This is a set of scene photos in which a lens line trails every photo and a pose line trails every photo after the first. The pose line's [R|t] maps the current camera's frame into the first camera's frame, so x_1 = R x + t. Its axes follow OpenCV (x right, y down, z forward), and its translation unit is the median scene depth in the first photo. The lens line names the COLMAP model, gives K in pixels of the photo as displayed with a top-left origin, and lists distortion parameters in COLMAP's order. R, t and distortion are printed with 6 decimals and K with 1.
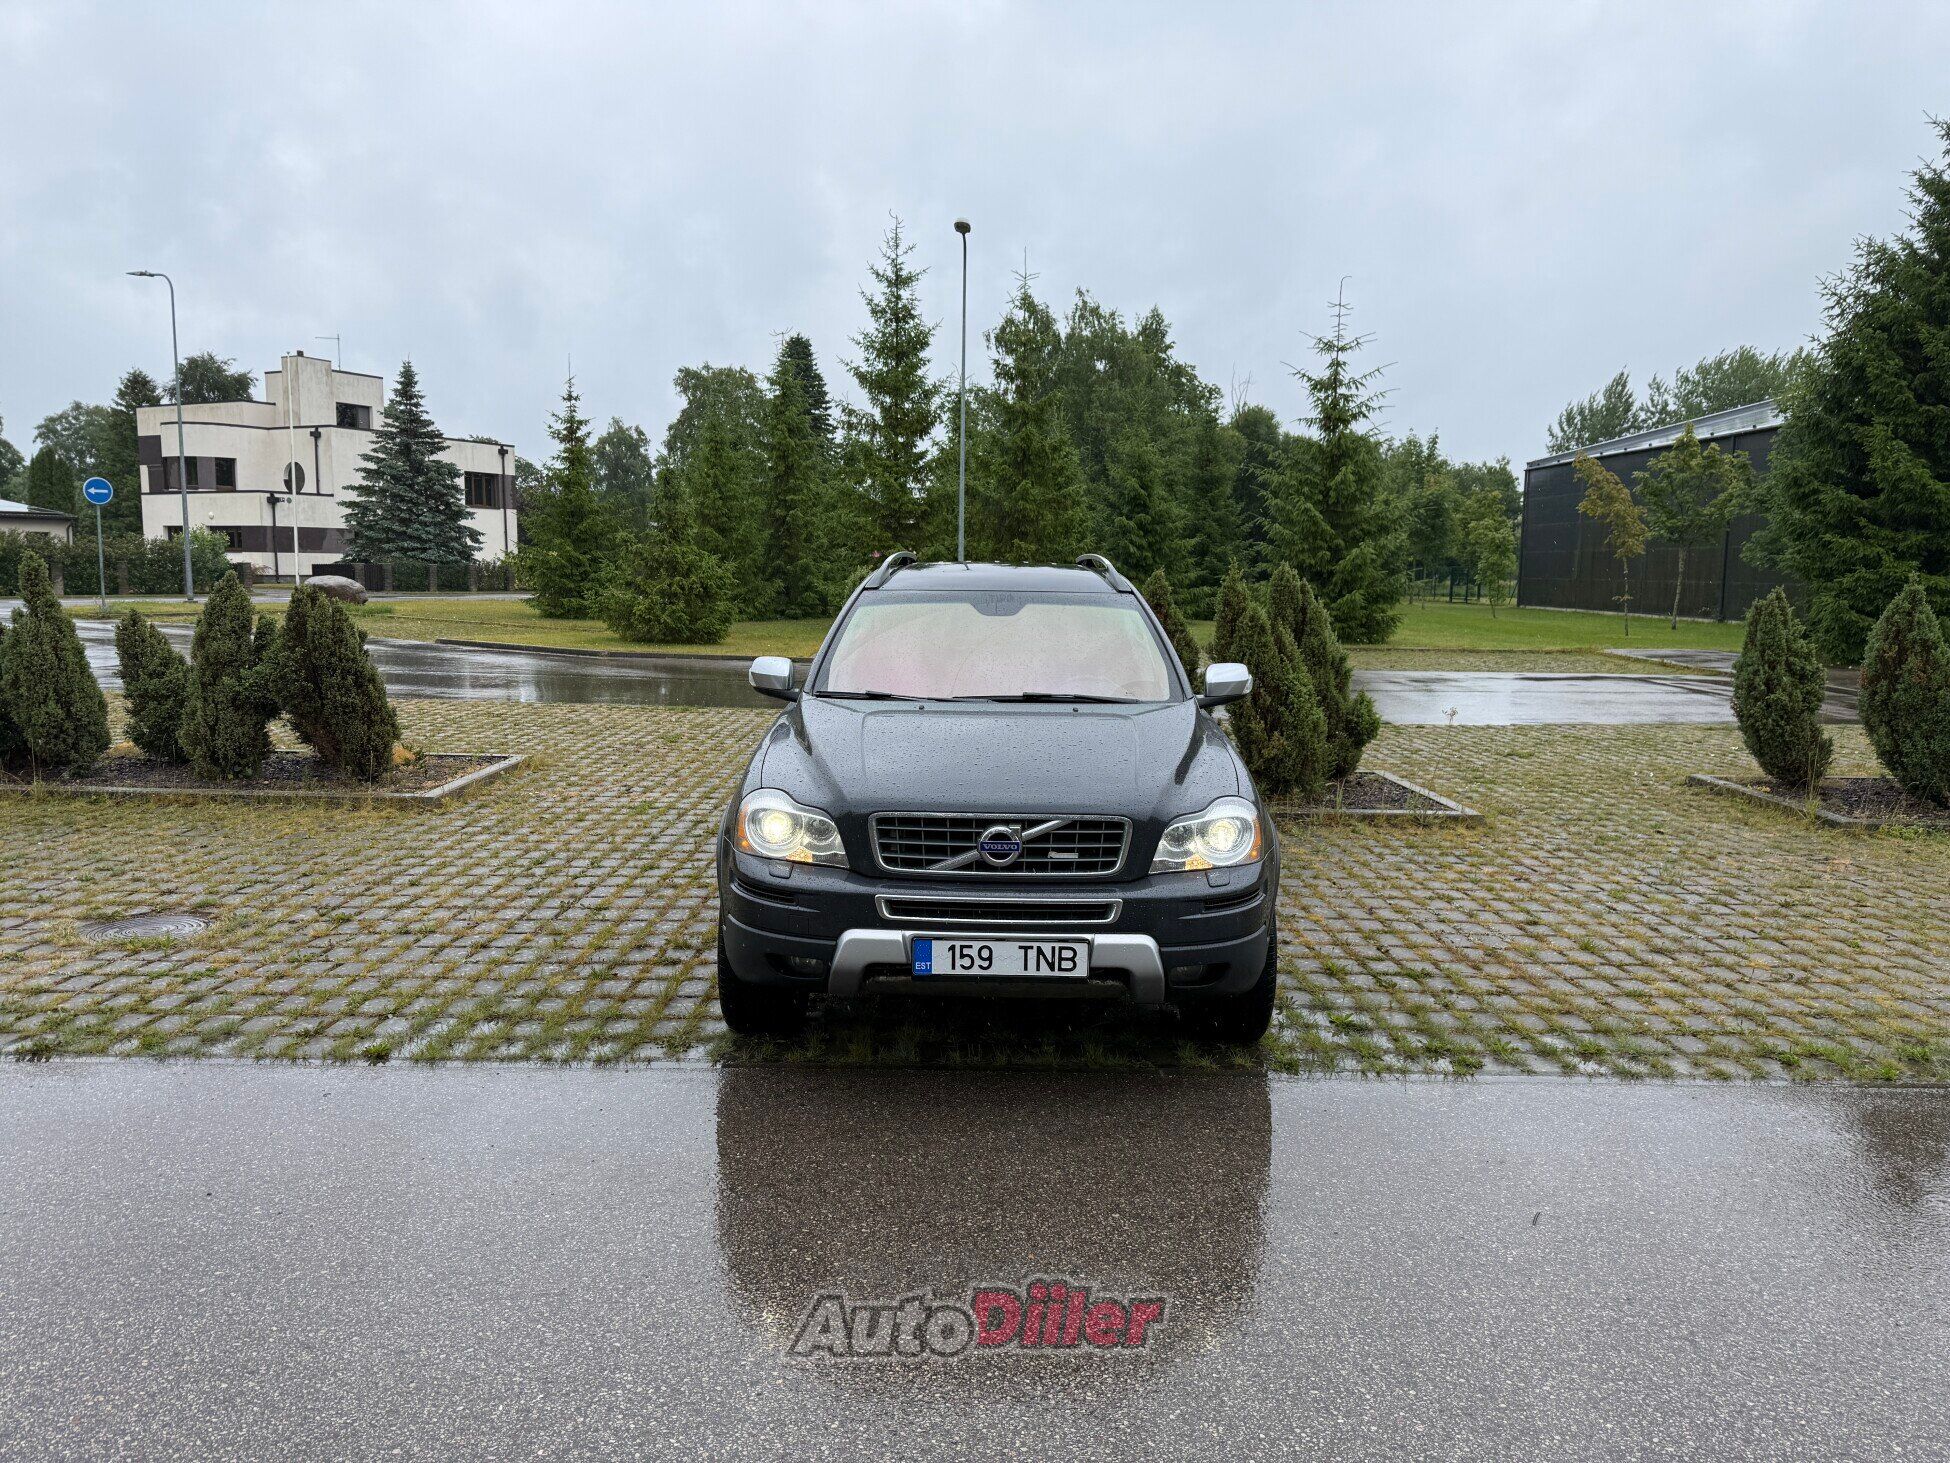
lens RADIAL K [[1359.4, 0, 975.2], [0, 1359.4, 760.0], [0, 0, 1]] dist [0.054253, -0.071631]
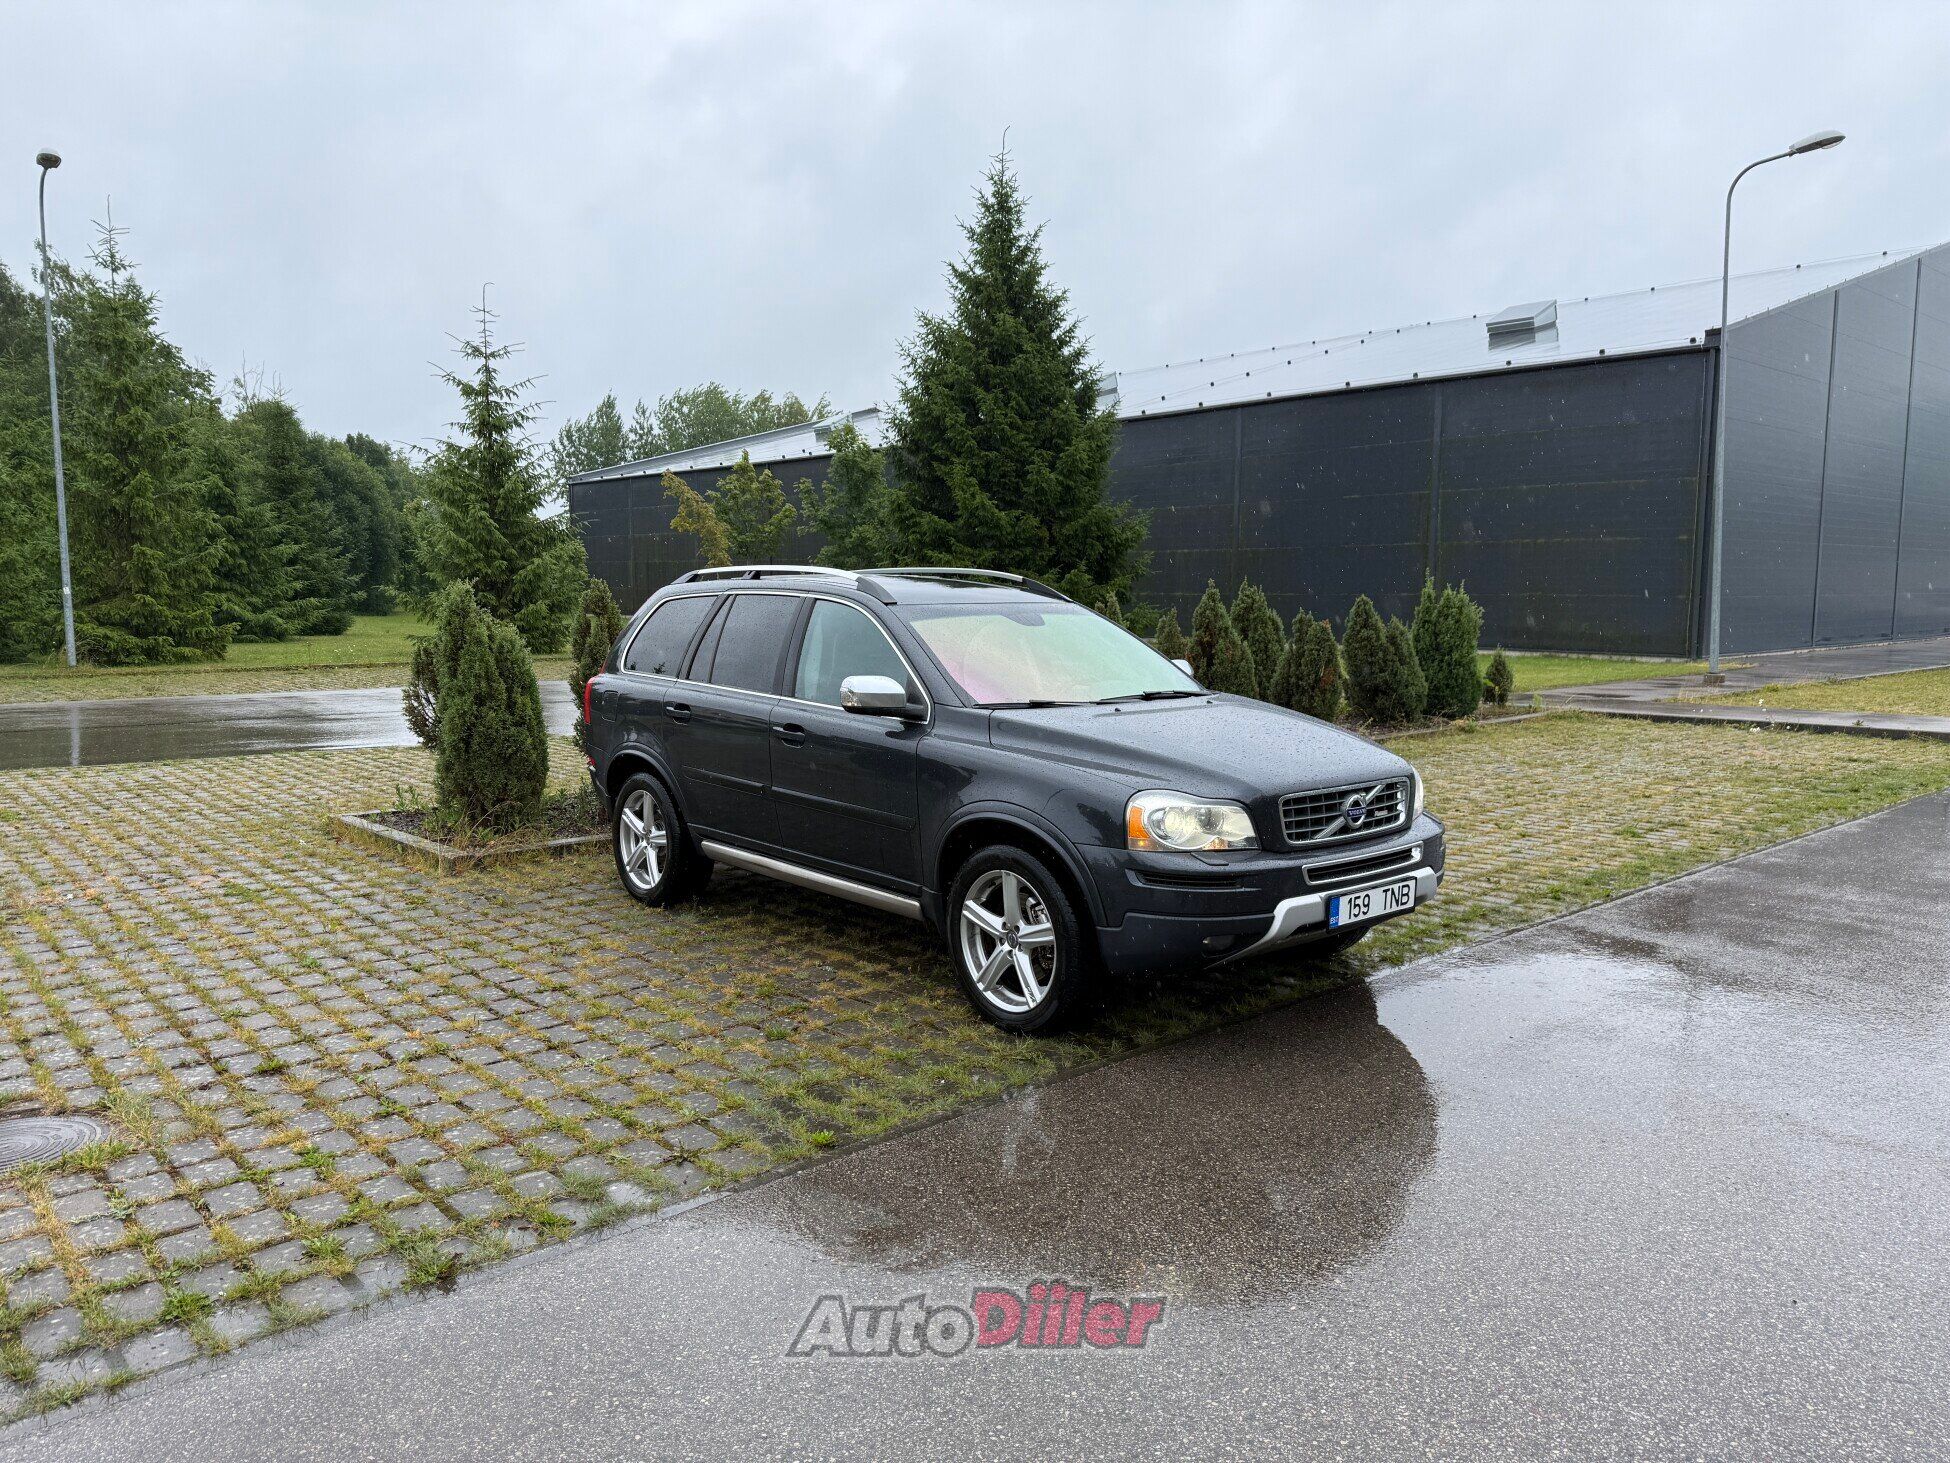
lens RADIAL K [[1364.5, 0, 975.0], [0, 1364.5, 731.5], [0, 0, 1]] dist [0.083868, -0.115034]
pose [[0.748653, -0.079219, 0.658213, -0.180729], [0.097302, 0.995213, 0.009107, -0.009032], [-0.655783, 0.057227, 0.752777, 0.052333]]
